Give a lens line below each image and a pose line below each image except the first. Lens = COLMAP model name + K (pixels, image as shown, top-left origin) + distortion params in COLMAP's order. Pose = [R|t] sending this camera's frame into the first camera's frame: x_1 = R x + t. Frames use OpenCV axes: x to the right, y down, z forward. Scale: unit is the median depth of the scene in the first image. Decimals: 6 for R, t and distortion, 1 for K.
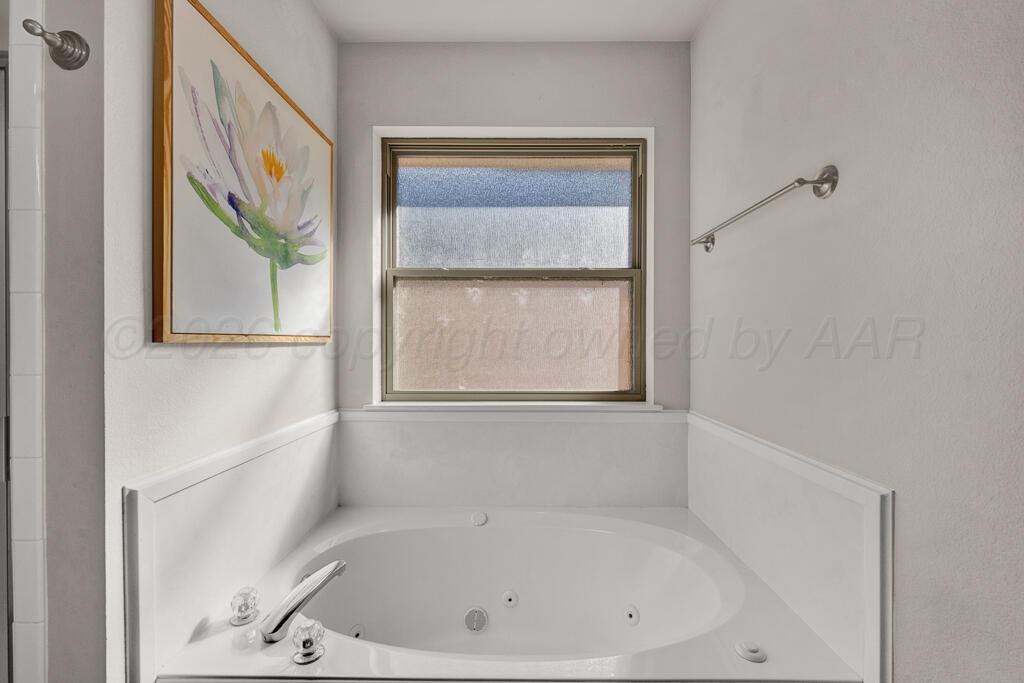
lens RADIAL K [[414.4, 0, 512.0], [0, 414.4, 341.5], [0, 0, 1]] dist [-0.001008, -0.000010]
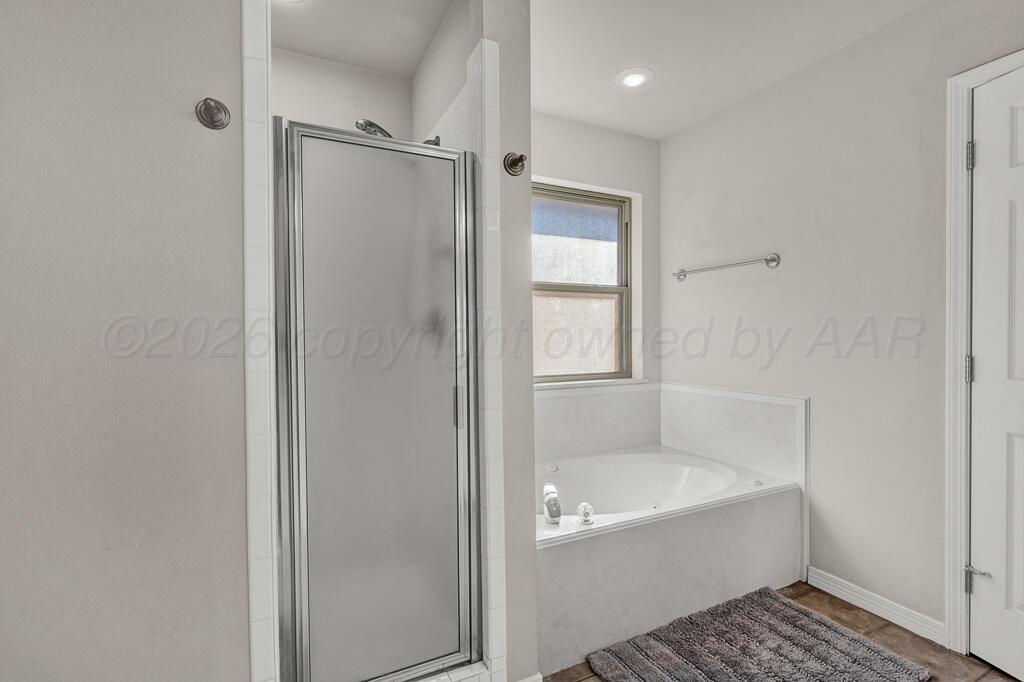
lens RADIAL K [[465.7, 0, 512.0], [0, 465.7, 341.0], [0, 0, 1]] dist [0.001656, 0.000087]
pose [[0.894155, -0.010281, 0.447640, -0.778626], [0.007737, 0.999942, 0.007511, -0.001418], [-0.447691, -0.003253, 0.894182, -0.277728]]
